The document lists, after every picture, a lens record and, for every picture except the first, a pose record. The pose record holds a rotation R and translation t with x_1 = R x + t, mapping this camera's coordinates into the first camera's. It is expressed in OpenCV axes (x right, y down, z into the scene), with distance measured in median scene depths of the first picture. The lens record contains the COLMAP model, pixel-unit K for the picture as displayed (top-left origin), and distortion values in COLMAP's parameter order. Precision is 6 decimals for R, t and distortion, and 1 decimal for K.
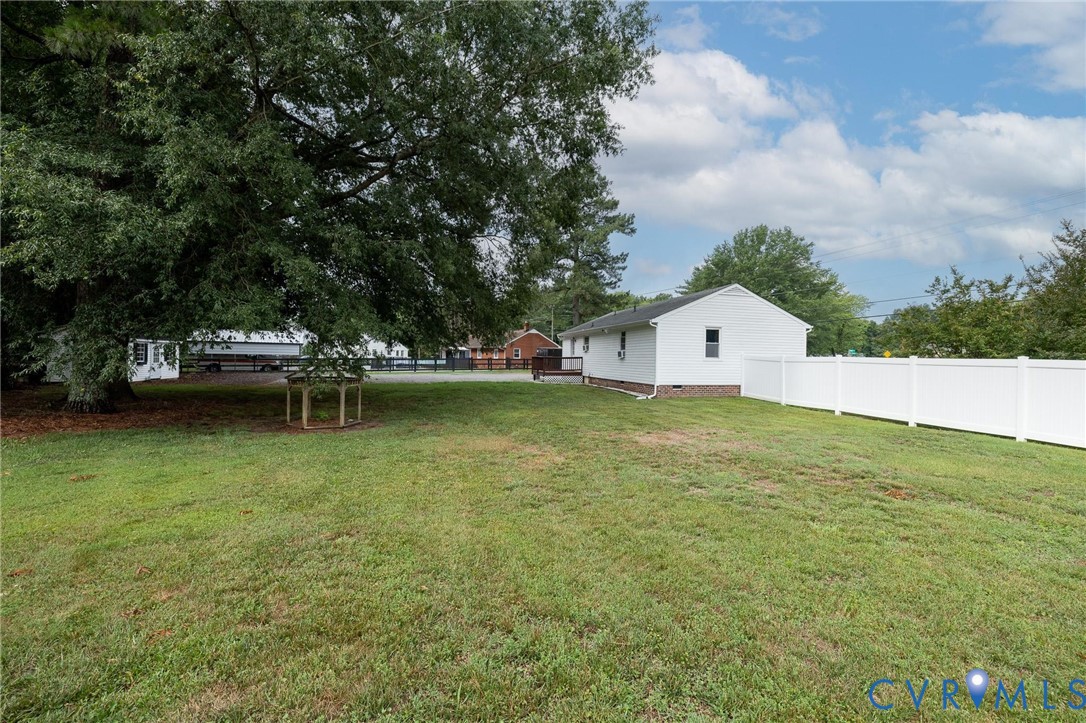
lens RADIAL K [[452.9, 0, 543.0], [0, 452.9, 361.5], [0, 0, 1]] dist [-0.001765, -0.000450]
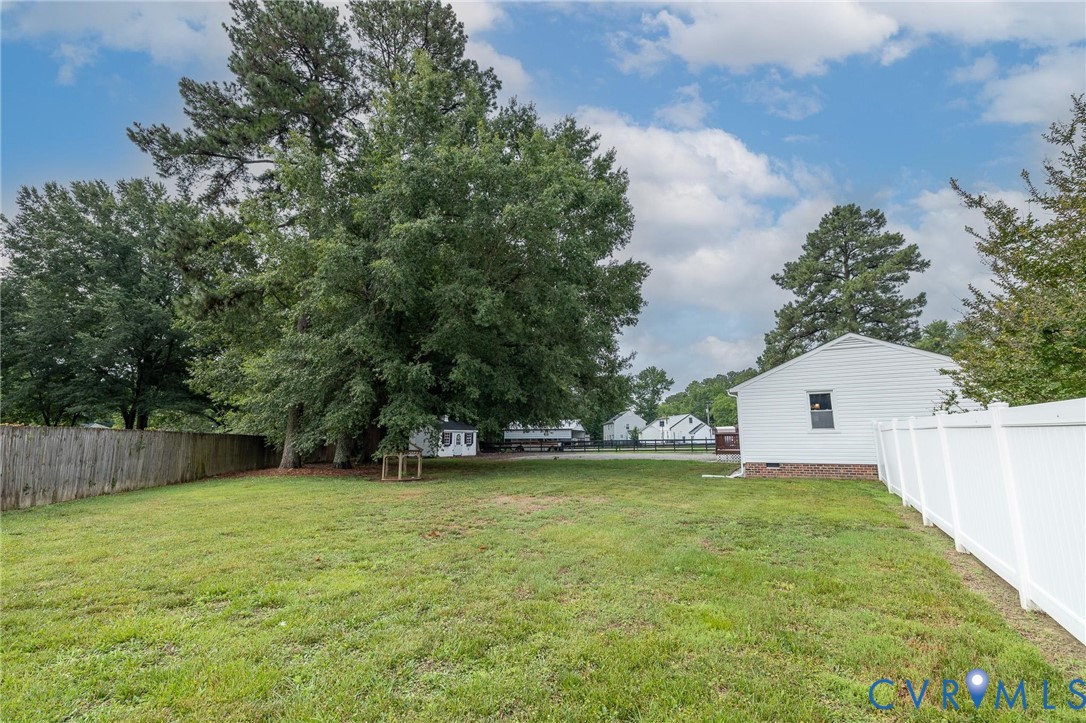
lens RADIAL K [[452.9, 0, 543.0], [0, 452.9, 361.5], [0, 0, 1]] dist [-0.001765, -0.000450]
pose [[0.725739, -0.136035, -0.674386, 0.495736], [0.012581, 0.982716, -0.184691, 0.013979], [0.687855, 0.125554, 0.714907, 0.068678]]
